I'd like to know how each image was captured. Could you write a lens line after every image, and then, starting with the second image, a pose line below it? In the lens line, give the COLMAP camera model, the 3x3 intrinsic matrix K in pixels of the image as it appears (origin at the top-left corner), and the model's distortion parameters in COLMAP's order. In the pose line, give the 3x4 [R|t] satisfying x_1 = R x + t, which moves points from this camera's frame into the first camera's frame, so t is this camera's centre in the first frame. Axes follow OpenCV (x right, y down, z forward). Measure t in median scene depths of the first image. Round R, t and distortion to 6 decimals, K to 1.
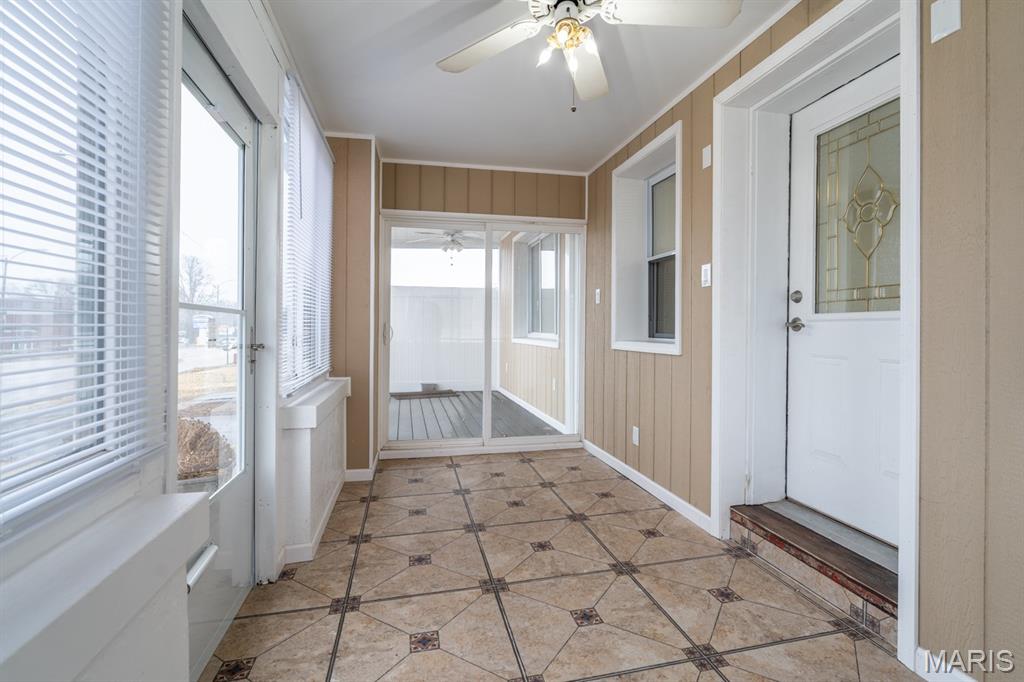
lens RADIAL K [[473.9, 0, 519.1], [0, 473.9, 327.3], [0, 0, 1]] dist [-0.001873, 0.000124]
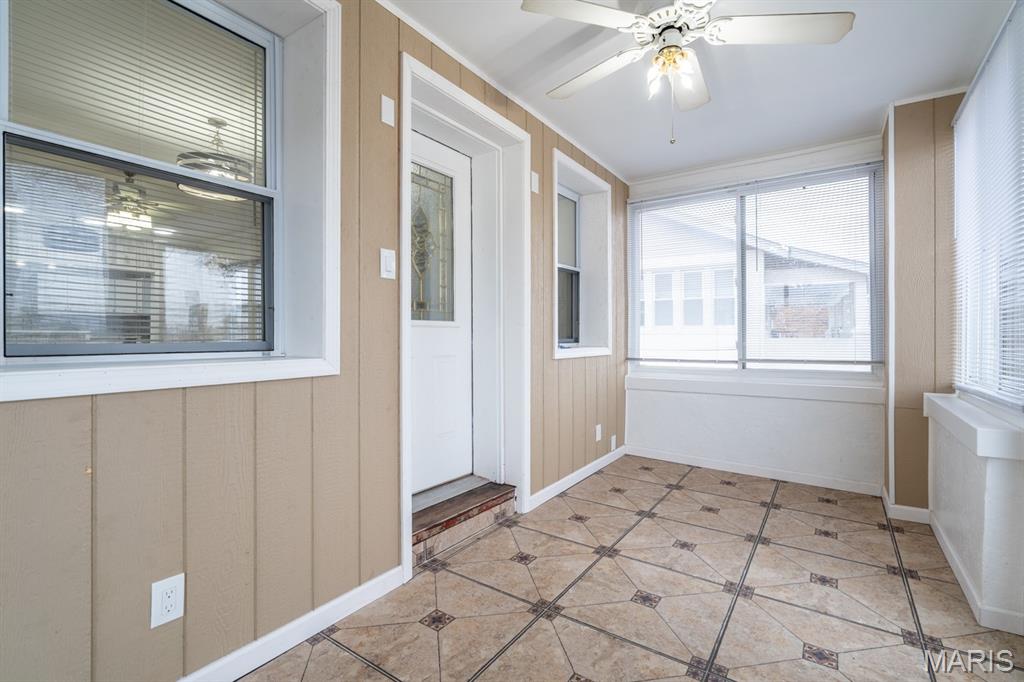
lens RADIAL K [[477.8, 0, 509.6], [0, 477.8, 338.0], [0, 0, 1]] dist [0.000788, -0.000334]
pose [[-0.675385, -0.006615, 0.737436, -0.346296], [-0.005776, 0.999977, 0.003680, 0.008367], [-0.737443, -0.001774, -0.675407, 1.514901]]
